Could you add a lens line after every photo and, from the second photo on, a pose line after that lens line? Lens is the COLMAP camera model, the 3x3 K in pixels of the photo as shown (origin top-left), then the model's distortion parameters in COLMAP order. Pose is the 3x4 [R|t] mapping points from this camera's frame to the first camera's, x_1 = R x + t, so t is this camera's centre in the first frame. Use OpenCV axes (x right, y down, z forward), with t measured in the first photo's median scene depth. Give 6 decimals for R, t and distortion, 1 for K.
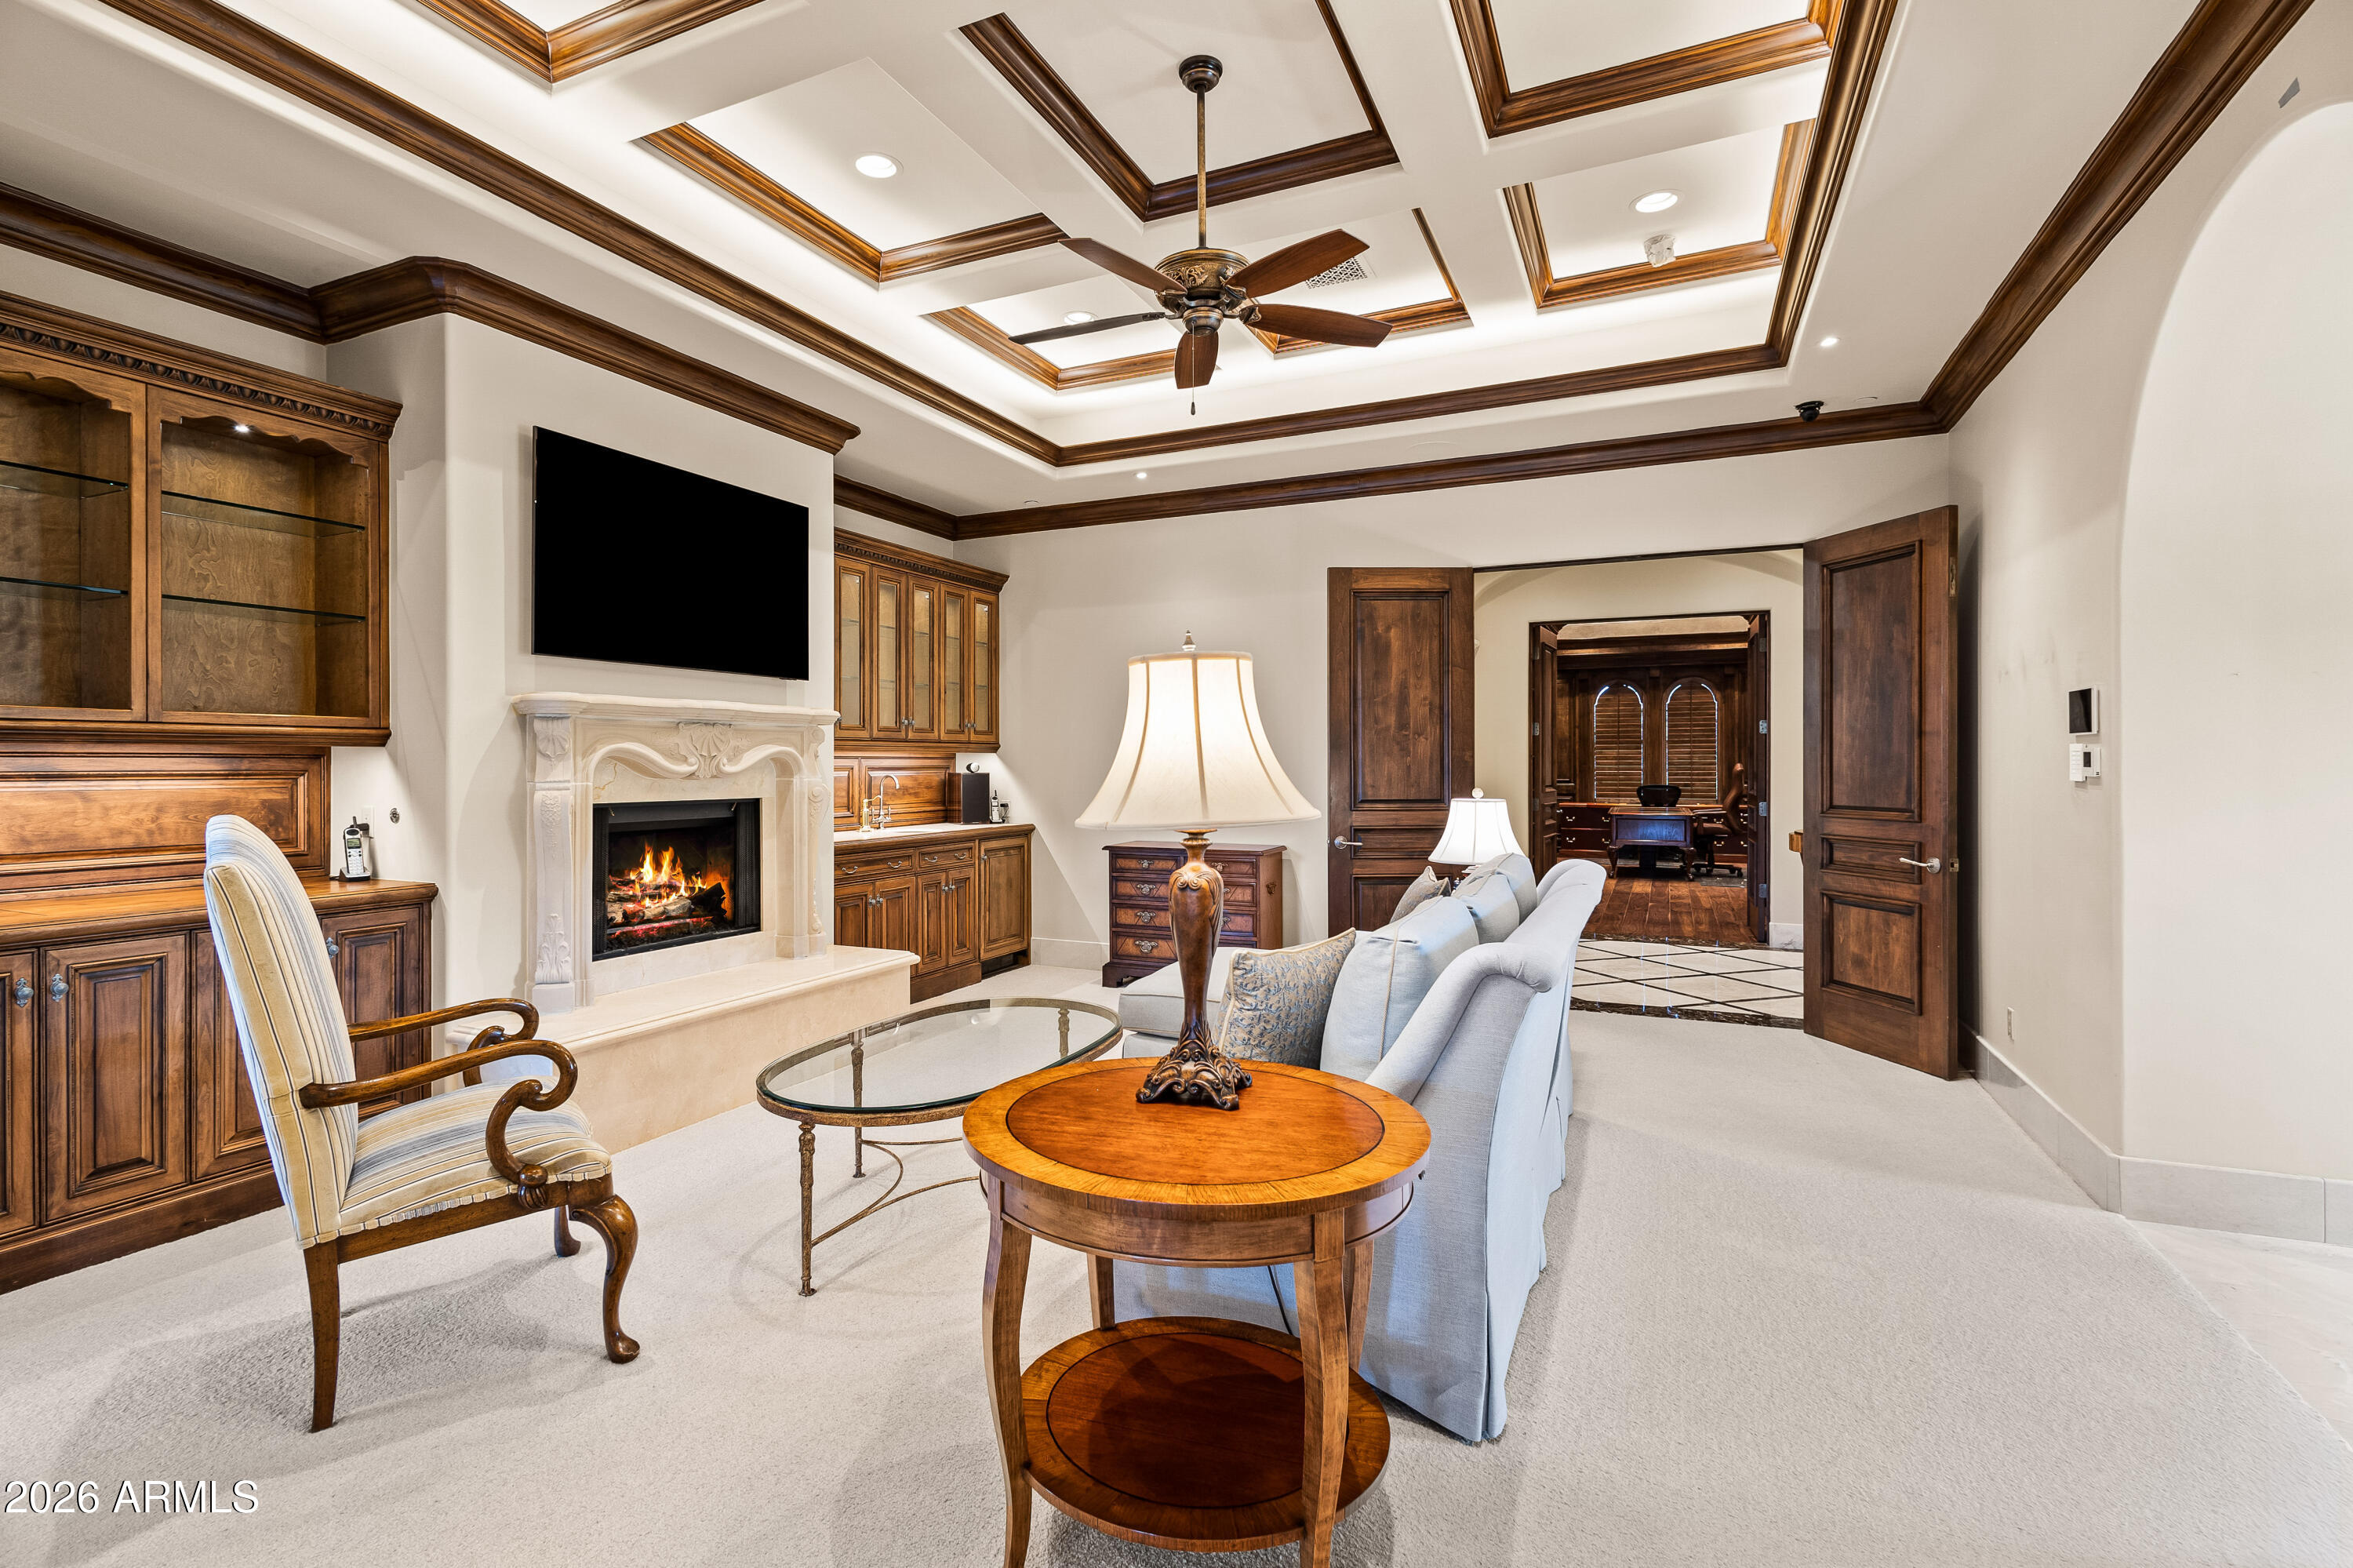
lens RADIAL K [[1128.2, 0, 1186.1], [0, 1128.2, 761.9], [0, 0, 1]] dist [0.002405, 0.000170]
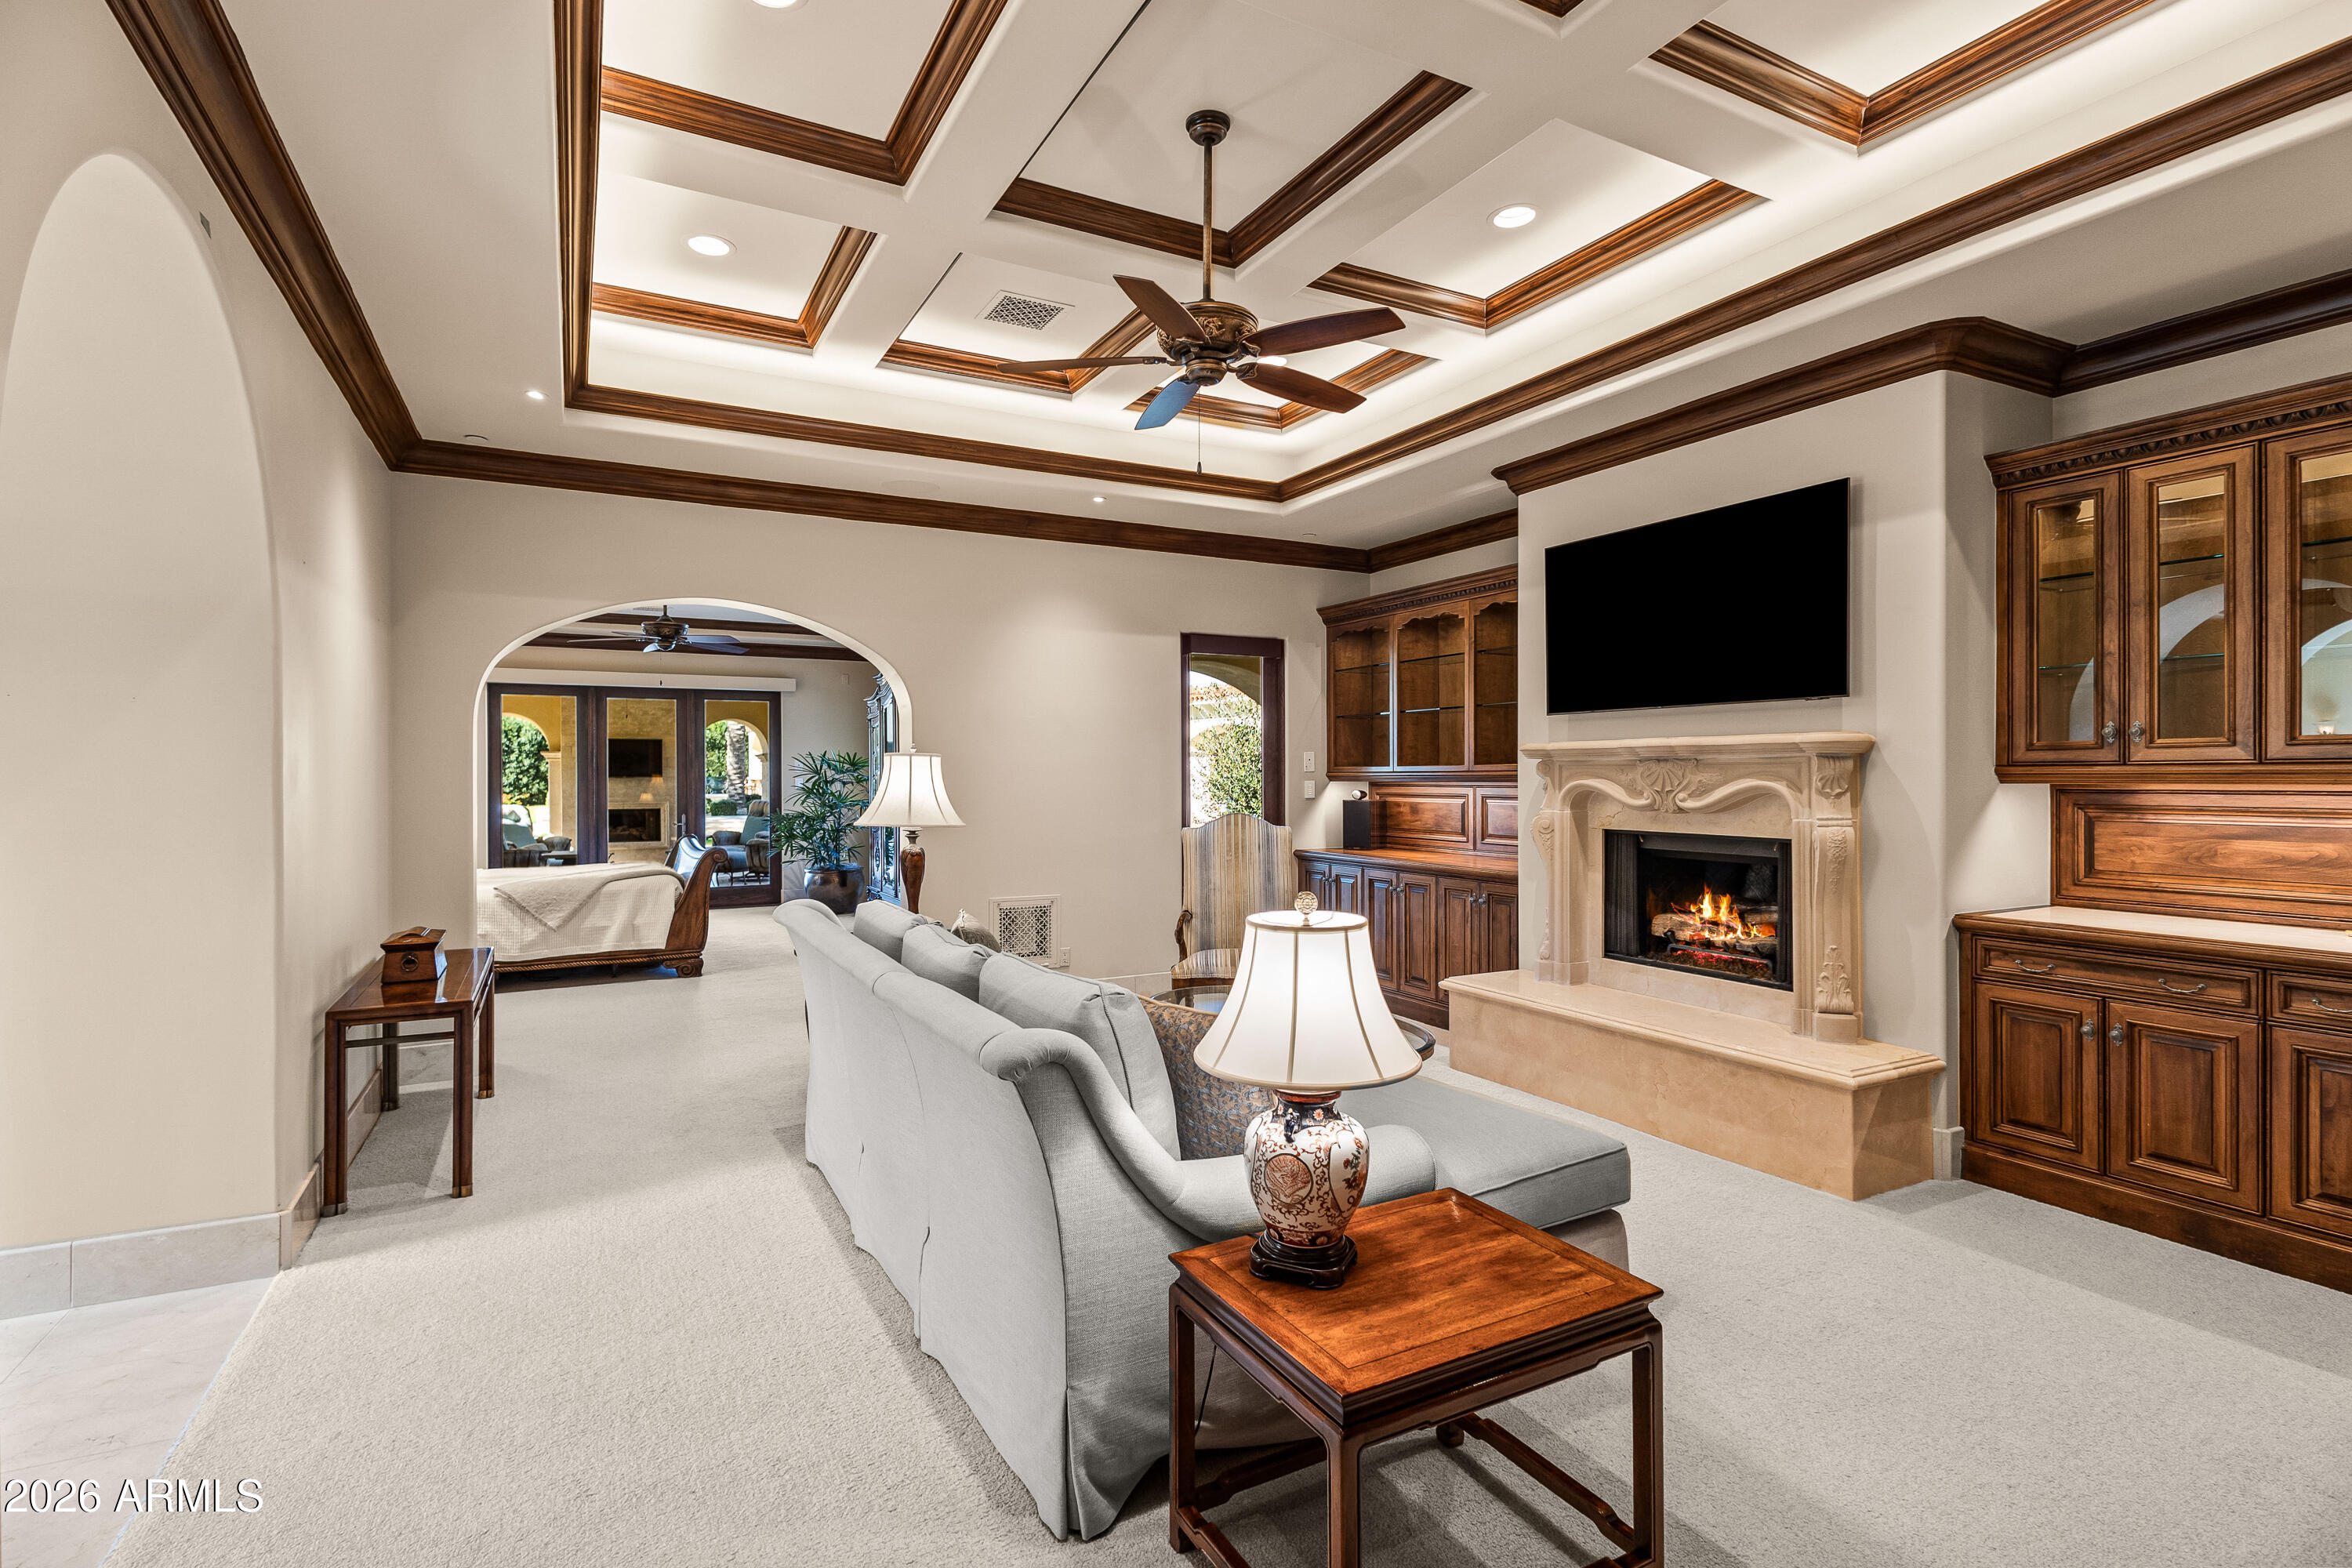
lens RADIAL K [[1127.6, 0, 1190.3], [0, 1127.6, 786.6], [0, 0, 1]] dist [0.002405, 0.000170]
pose [[-0.614654, 0.012310, -0.788701, 0.678888], [0.004800, 0.999918, 0.011866, -0.024406], [0.788782, 0.003507, -0.614663, 1.323590]]
